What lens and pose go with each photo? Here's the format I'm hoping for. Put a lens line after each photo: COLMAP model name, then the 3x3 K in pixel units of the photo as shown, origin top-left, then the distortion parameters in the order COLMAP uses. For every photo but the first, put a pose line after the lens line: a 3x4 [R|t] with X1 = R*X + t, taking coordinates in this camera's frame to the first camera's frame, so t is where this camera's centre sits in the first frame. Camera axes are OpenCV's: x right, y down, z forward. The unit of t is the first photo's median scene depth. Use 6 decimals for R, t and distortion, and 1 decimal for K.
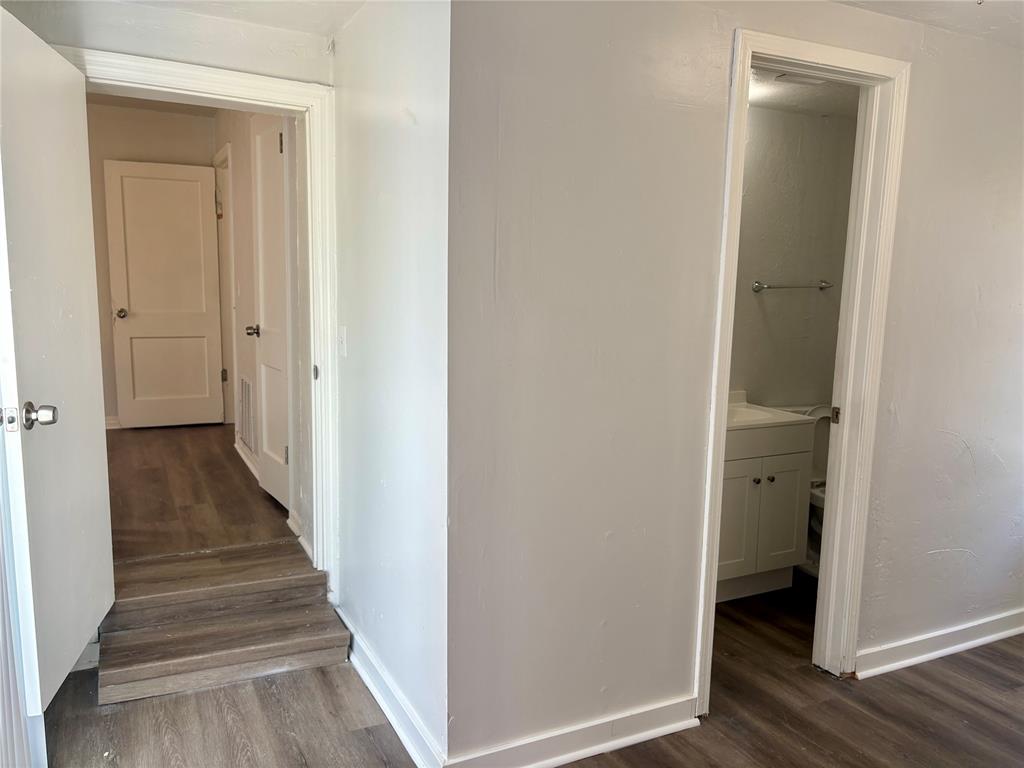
lens RADIAL K [[782.2, 0, 505.1], [0, 782.2, 390.0], [0, 0, 1]] dist [0.044198, -0.052603]
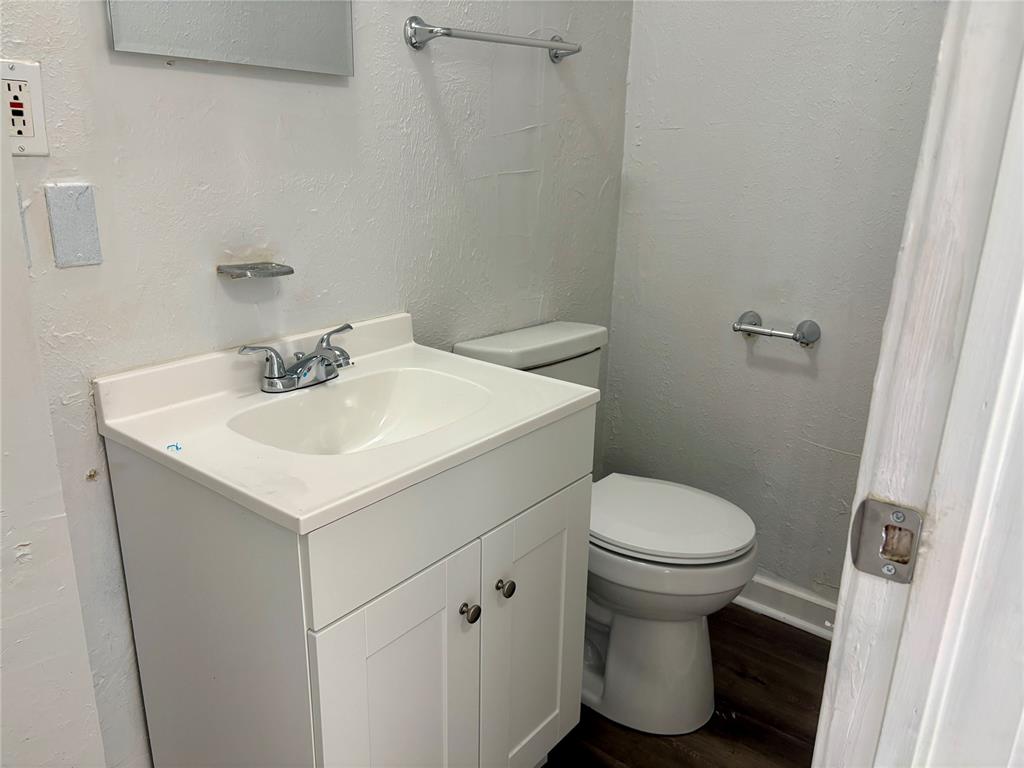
lens RADIAL K [[782.2, 0, 510.2], [0, 782.2, 383.2], [0, 0, 1]] dist [0.044198, -0.052603]
pose [[0.902965, -0.126661, 0.410624, 0.266690], [0.053548, 0.981290, 0.184937, -0.049107], [-0.426366, -0.145004, 0.892853, 0.894216]]
